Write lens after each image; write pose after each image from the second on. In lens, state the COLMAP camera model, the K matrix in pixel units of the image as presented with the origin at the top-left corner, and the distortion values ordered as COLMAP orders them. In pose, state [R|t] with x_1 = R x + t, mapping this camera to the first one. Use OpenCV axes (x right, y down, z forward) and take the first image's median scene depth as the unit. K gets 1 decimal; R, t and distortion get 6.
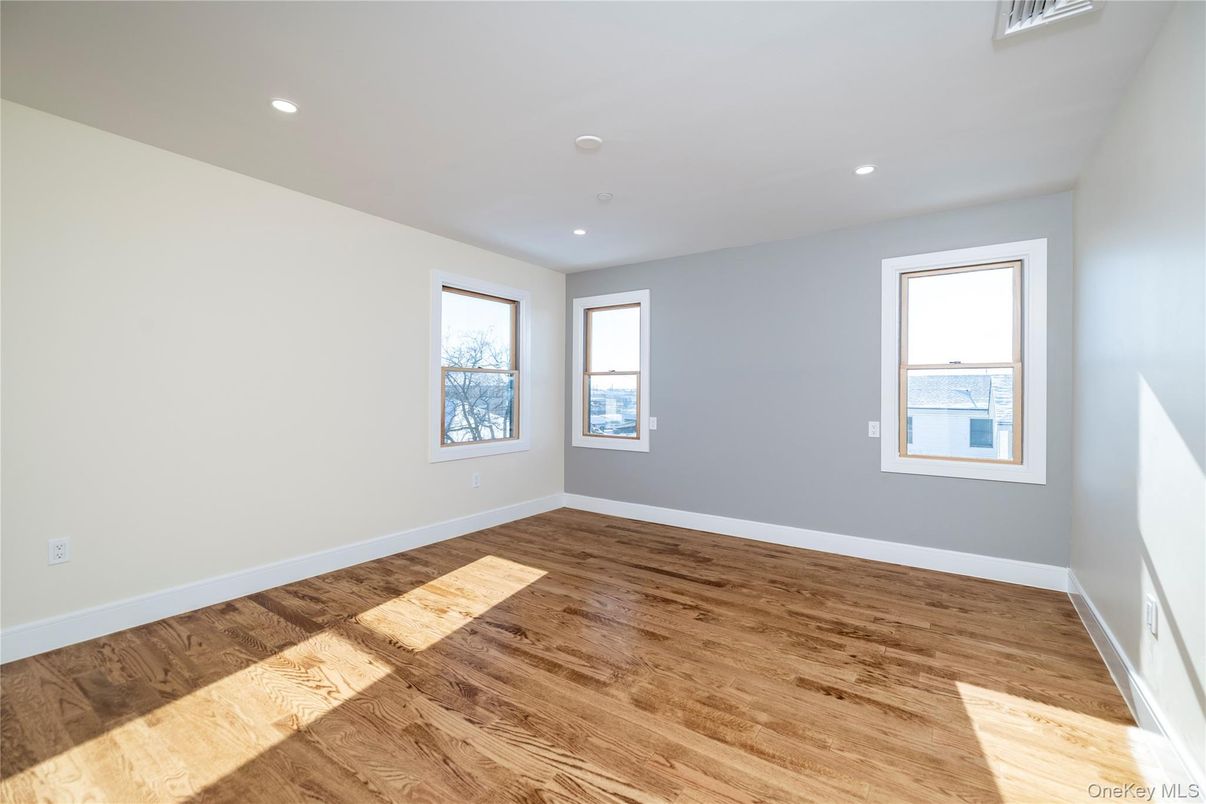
lens RADIAL K [[514.1, 0, 600.8], [0, 514.1, 397.1], [0, 0, 1]] dist [0.000460, 0.000077]
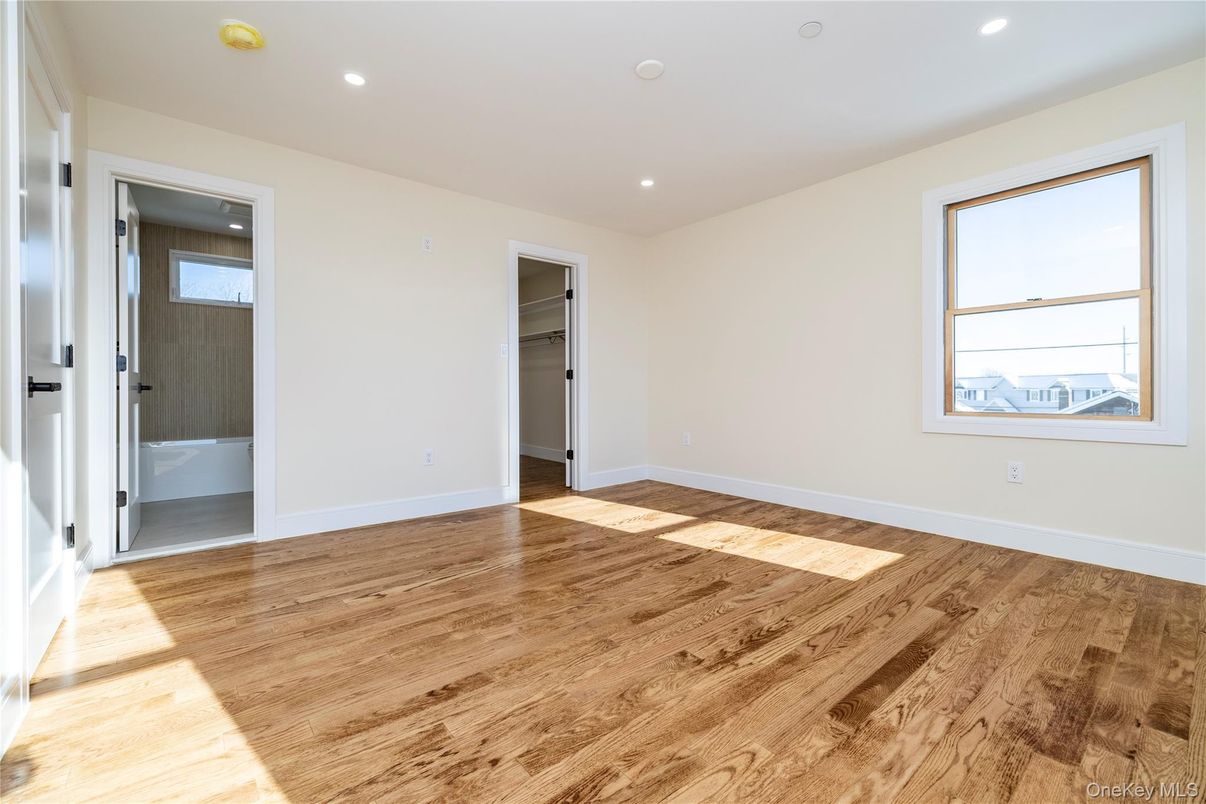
lens RADIAL K [[514.1, 0, 607.9], [0, 514.1, 393.6], [0, 0, 1]] dist [0.000460, 0.000077]
pose [[-0.267648, 0.003632, -0.963510, 0.907462], [-0.005830, 0.999968, 0.005389, 0.108989], [0.963499, 0.007060, -0.267618, 1.169214]]
